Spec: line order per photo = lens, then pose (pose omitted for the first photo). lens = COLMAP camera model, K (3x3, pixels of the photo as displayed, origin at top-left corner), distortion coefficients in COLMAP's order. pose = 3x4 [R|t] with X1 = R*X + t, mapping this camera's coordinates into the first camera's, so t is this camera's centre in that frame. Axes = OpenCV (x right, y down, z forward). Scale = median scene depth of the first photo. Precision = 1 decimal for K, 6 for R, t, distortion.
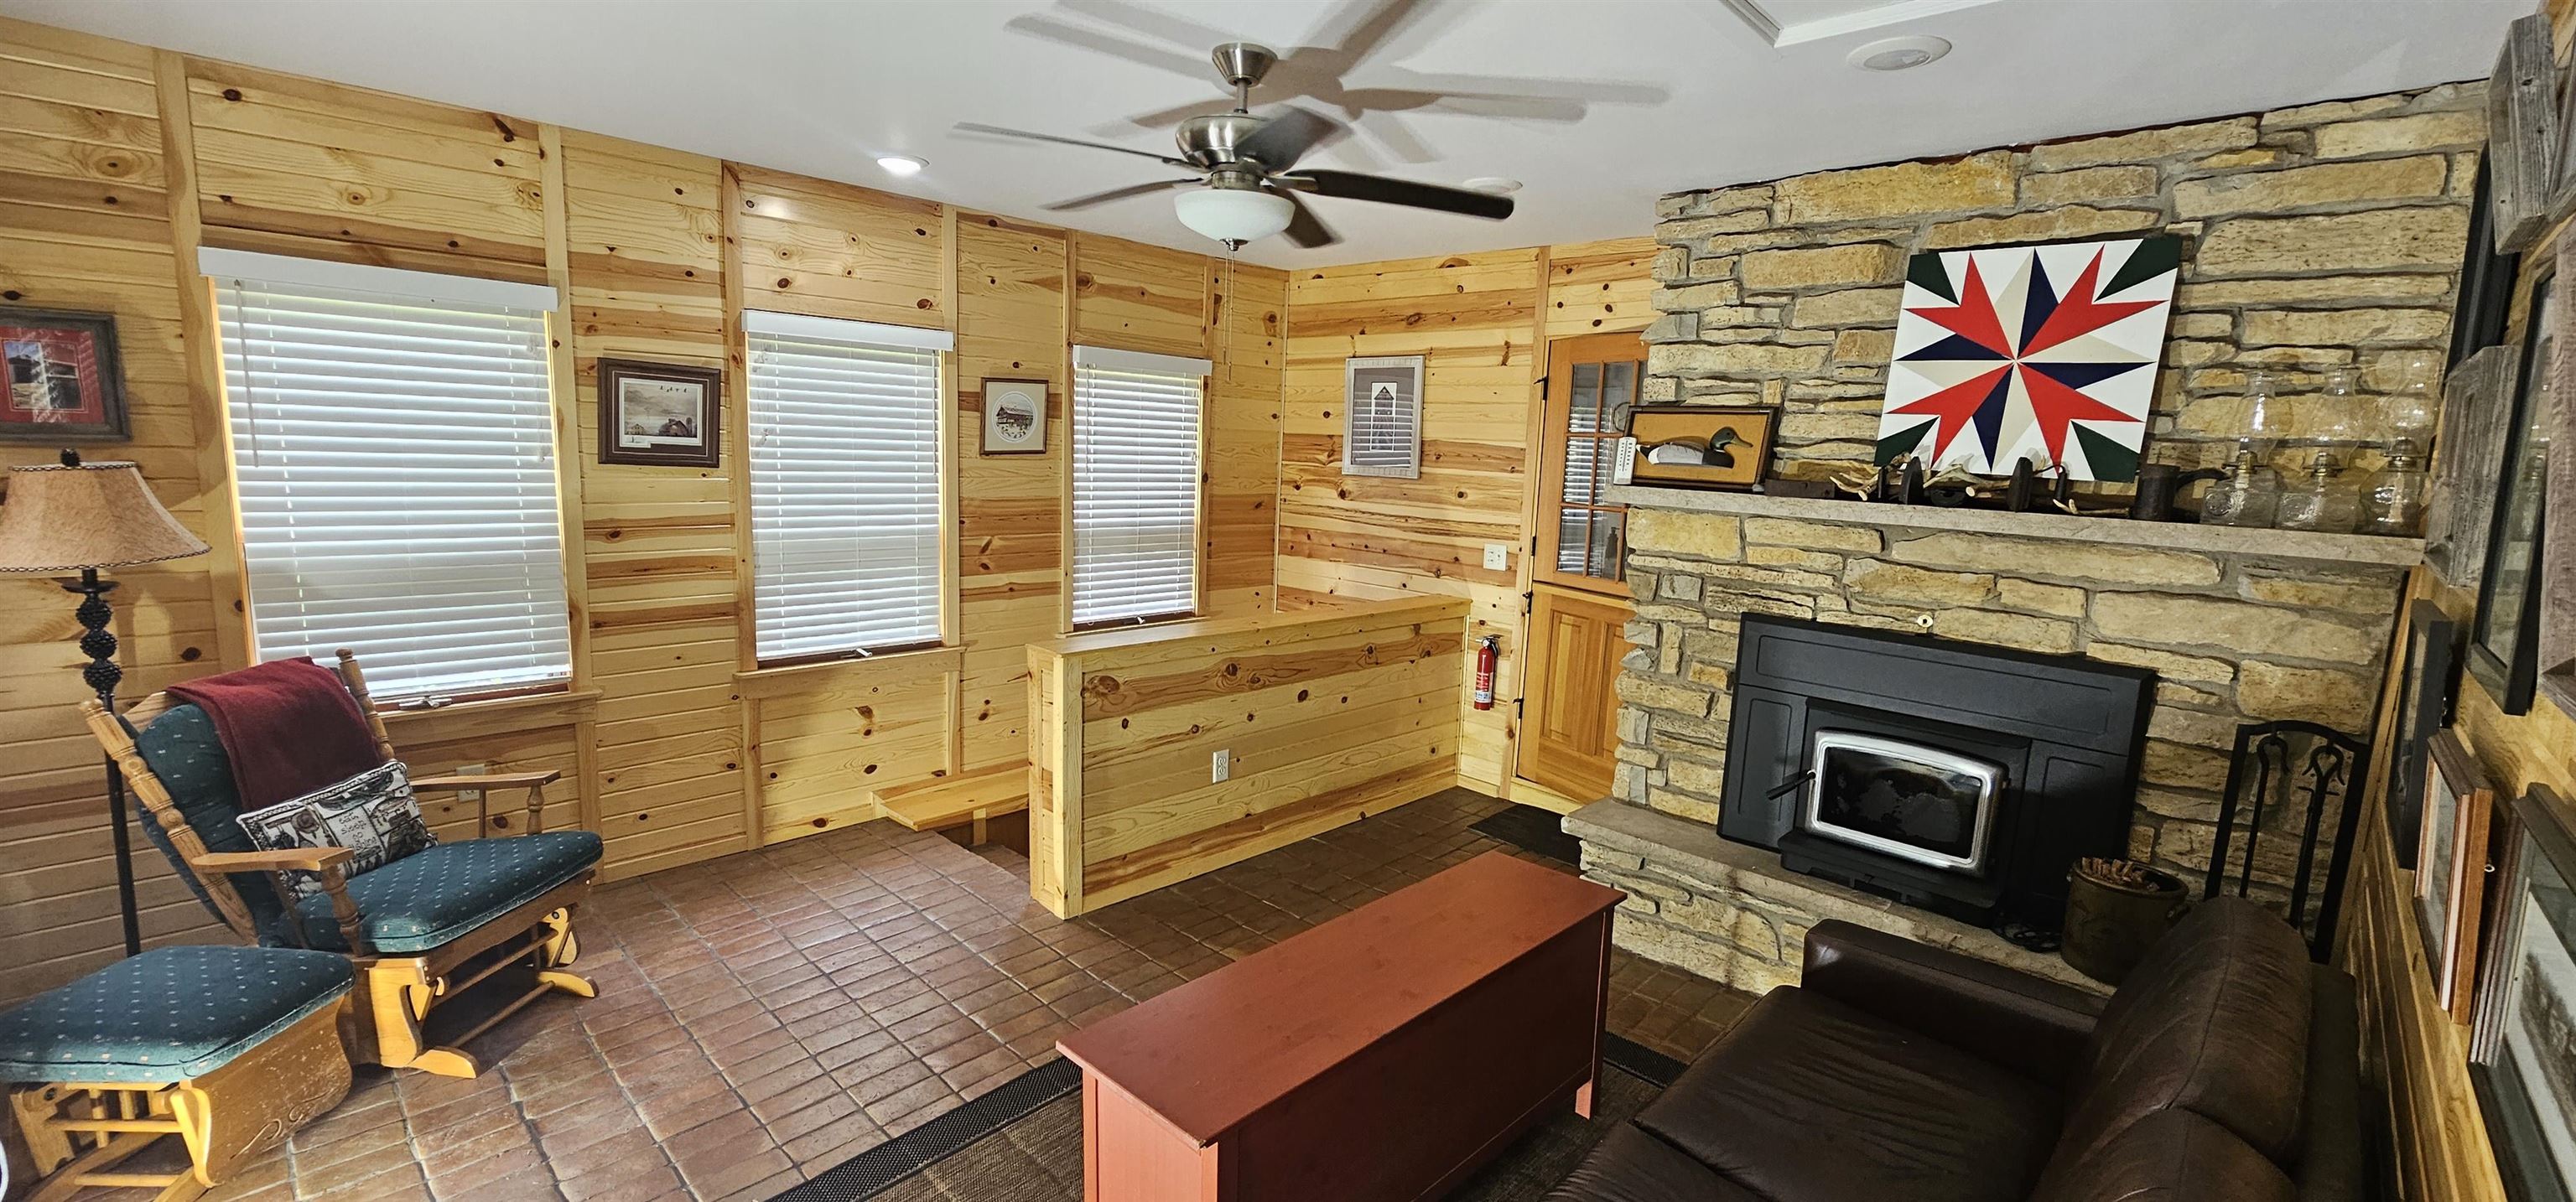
lens RADIAL K [[1051.7, 0, 1301.6], [0, 1051.7, 604.5], [0, 0, 1]] dist [-0.001167, -0.000063]
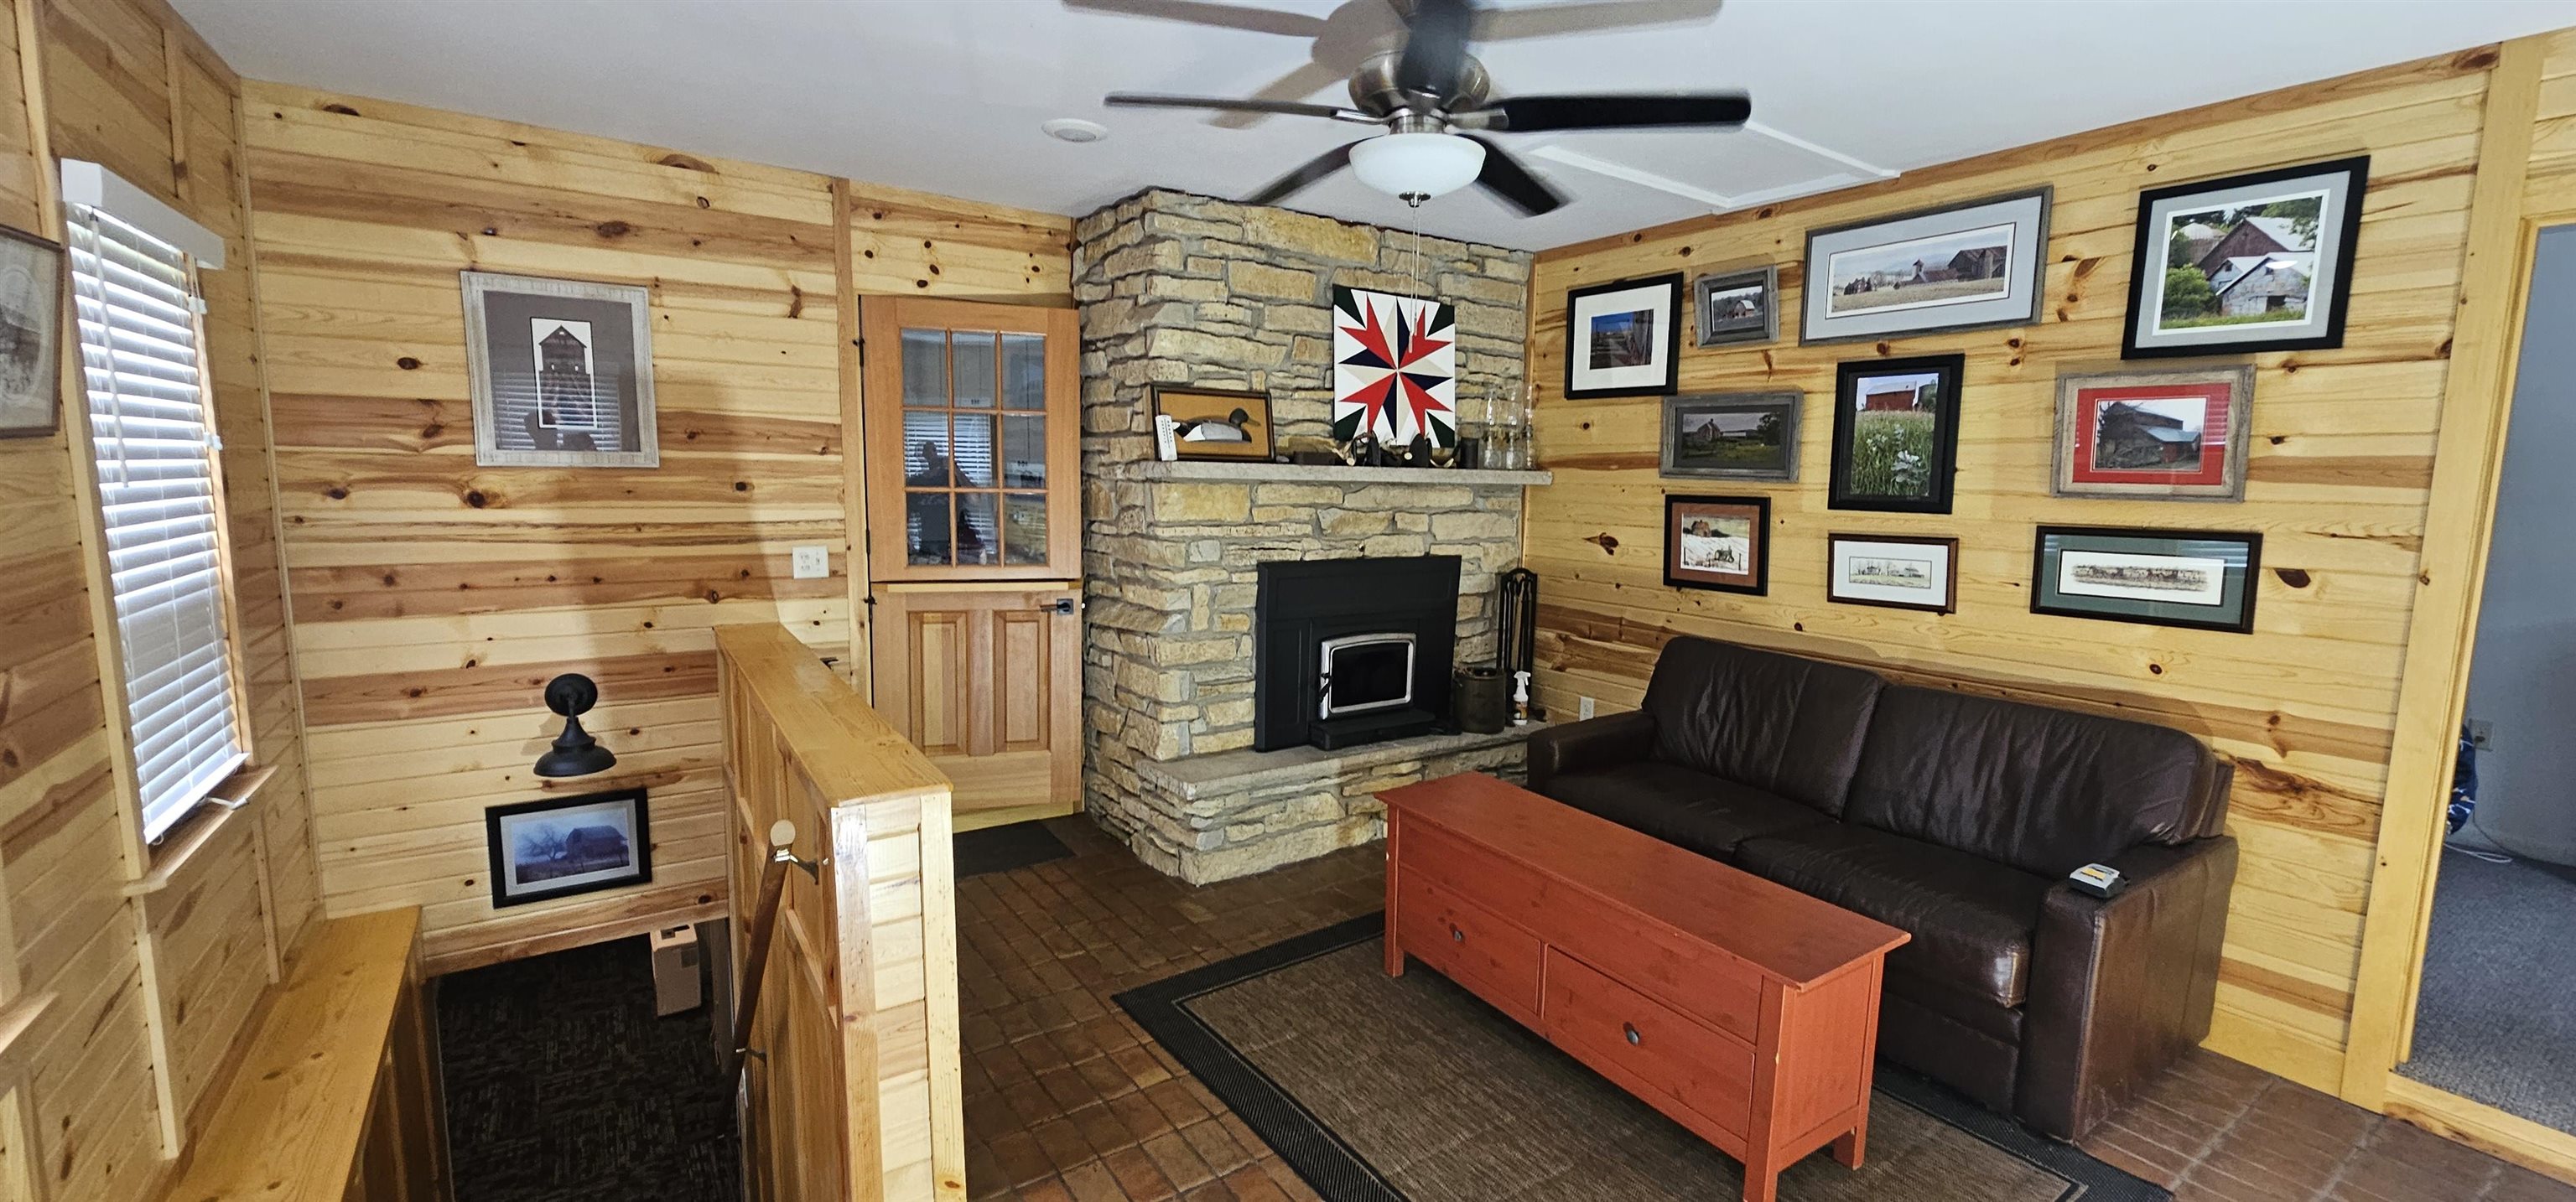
lens RADIAL K [[1051.7, 0, 1301.6], [0, 1051.7, 604.5], [0, 0, 1]] dist [-0.001167, -0.000063]
pose [[0.210025, -0.162109, 0.964163, -0.762296], [0.138013, 0.981199, 0.134910, -0.104947], [-0.967906, 0.104733, 0.228449, 0.703367]]
